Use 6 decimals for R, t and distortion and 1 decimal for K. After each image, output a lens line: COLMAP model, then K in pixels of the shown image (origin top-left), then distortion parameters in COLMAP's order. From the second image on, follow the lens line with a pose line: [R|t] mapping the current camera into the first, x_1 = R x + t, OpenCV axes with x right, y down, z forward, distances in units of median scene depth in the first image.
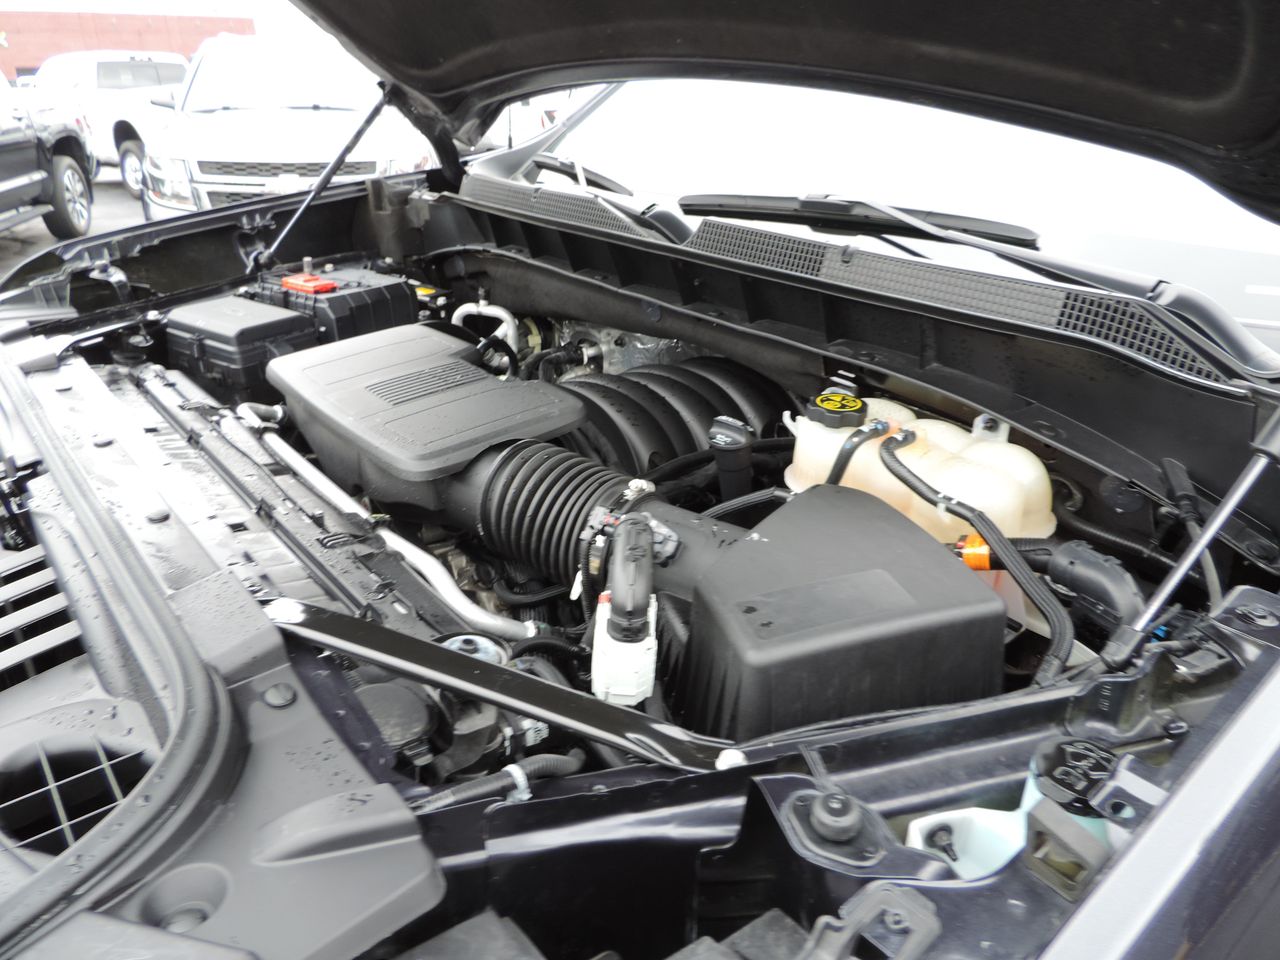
lens RADIAL K [[924.3, 0, 640.0], [0, 924.3, 480.0], [0, 0, 1]] dist [-0.022771, 0.001936]
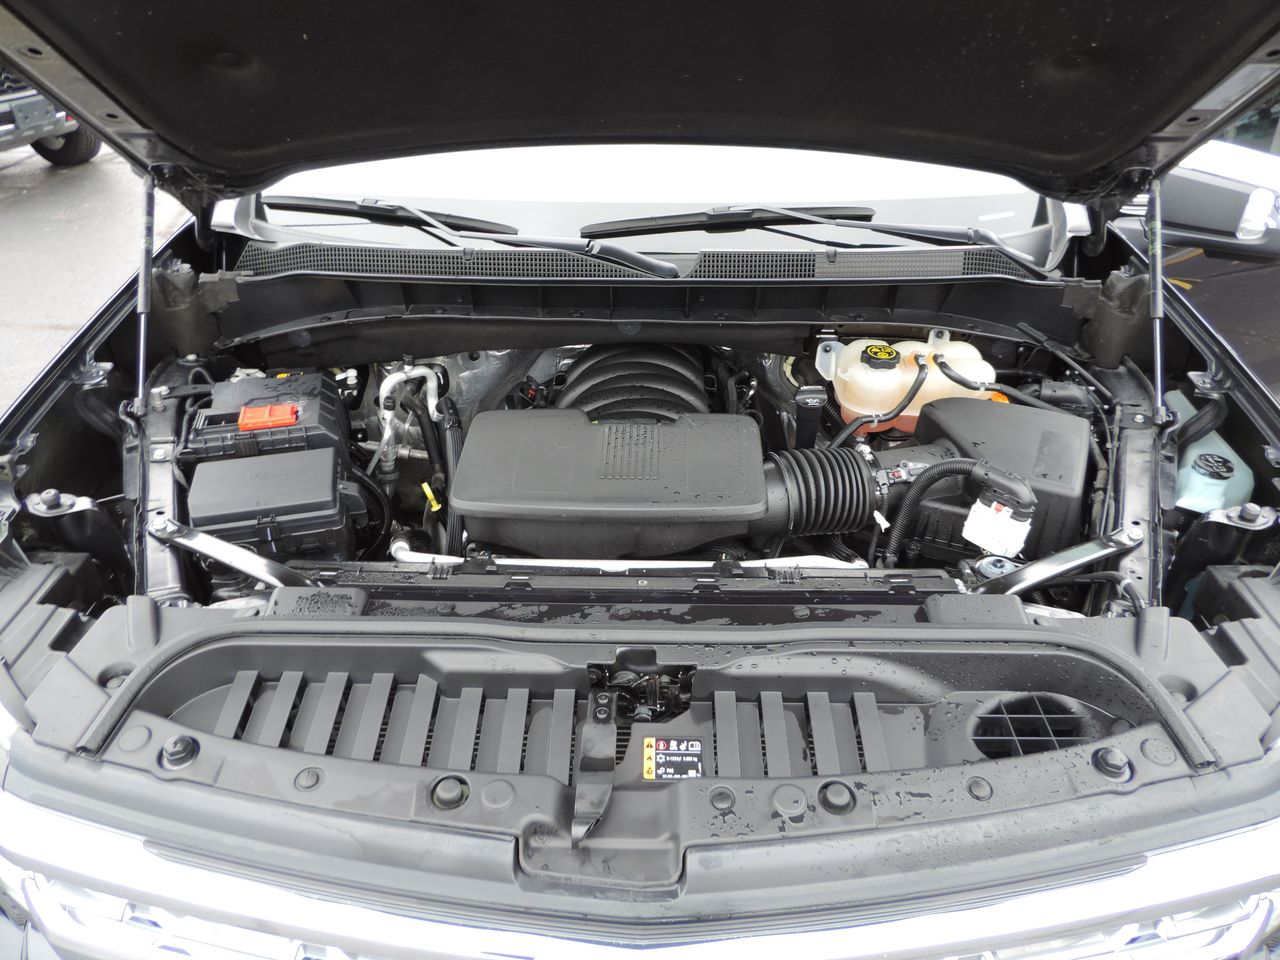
lens RADIAL K [[924.3, 0, 640.0], [0, 924.3, 480.0], [0, 0, 1]] dist [-0.022771, 0.001936]
pose [[0.646204, -0.430744, 0.629984, -1.196602], [0.321697, 0.902310, 0.286964, -0.492593], [-0.692049, 0.017227, 0.721645, 0.142641]]
